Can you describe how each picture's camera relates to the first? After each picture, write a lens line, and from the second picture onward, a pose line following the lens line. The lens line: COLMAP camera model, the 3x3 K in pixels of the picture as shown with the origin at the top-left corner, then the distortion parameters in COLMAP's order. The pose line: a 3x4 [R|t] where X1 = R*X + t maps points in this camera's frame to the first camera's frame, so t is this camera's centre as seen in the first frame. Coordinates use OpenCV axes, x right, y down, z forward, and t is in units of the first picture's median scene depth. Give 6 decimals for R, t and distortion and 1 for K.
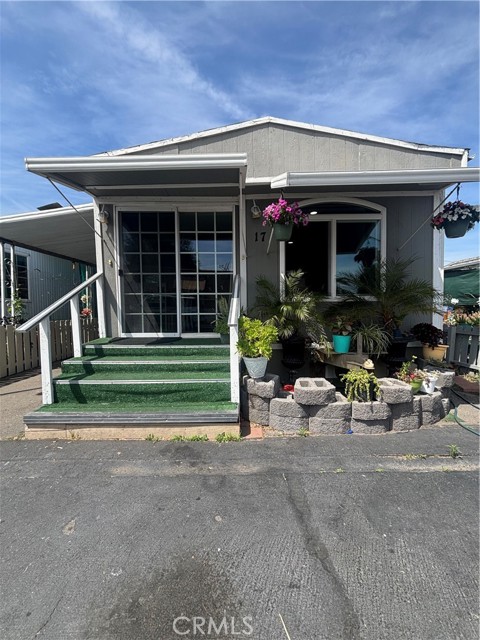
lens RADIAL K [[258.1, 0, 240.9], [0, 258.1, 320.2], [0, 0, 1]] dist [-0.006370, 0.001563]
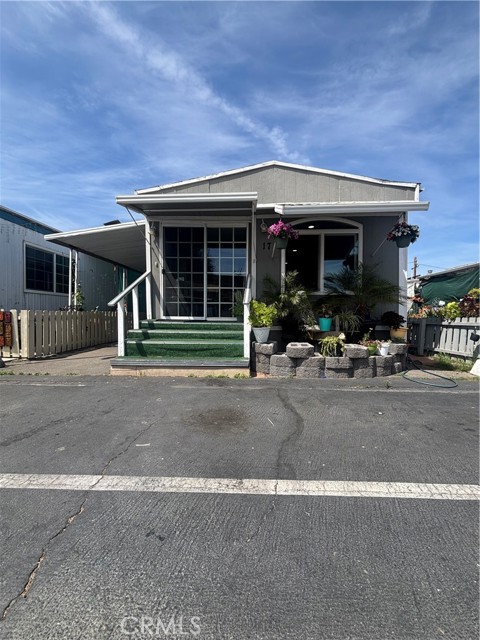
lens RADIAL K [[258.1, 0, 240.2], [0, 258.1, 318.7], [0, 0, 1]] dist [-0.006370, 0.001563]
pose [[0.999178, 0.016095, -0.037195, -0.006027], [-0.017364, 0.999269, -0.034047, 0.104204], [0.036620, 0.034665, 0.998728, -0.339066]]
